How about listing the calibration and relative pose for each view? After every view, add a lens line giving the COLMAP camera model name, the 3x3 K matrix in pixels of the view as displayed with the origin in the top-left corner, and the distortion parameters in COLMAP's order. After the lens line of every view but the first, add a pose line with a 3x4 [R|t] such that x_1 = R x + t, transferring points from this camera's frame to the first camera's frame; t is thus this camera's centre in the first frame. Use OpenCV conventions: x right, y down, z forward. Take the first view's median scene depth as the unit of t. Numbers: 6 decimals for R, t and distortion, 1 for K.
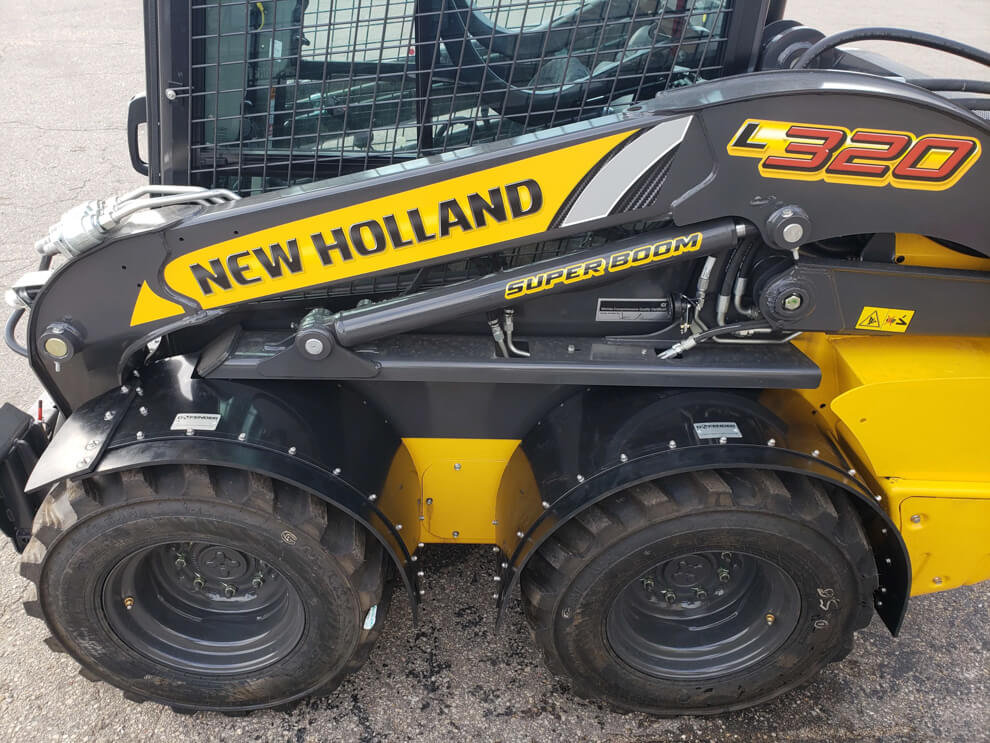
lens RADIAL K [[776.0, 0, 487.4], [0, 776.0, 349.6], [0, 0, 1]] dist [0.002905, -0.004668]
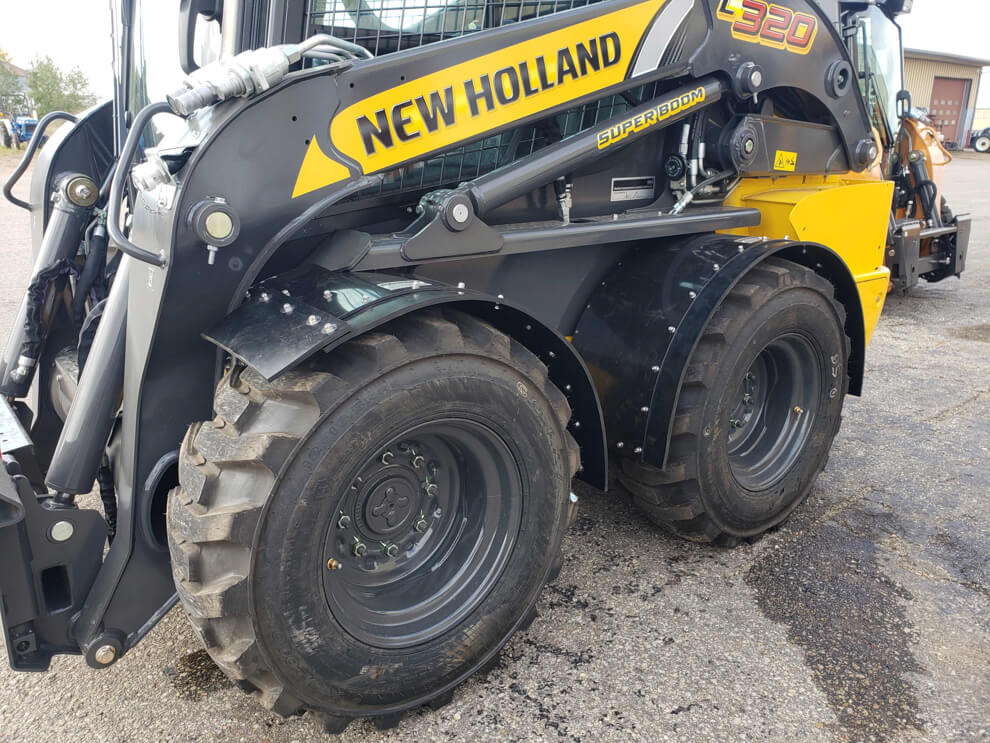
lens RADIAL K [[776.0, 0, 491.9], [0, 776.0, 354.9], [0, 0, 1]] dist [0.002905, -0.004668]
pose [[0.801998, -0.199822, 0.562912, -0.825039], [0.334816, 0.930809, -0.146605, 0.338166], [-0.494668, 0.306049, 0.813411, 0.265234]]
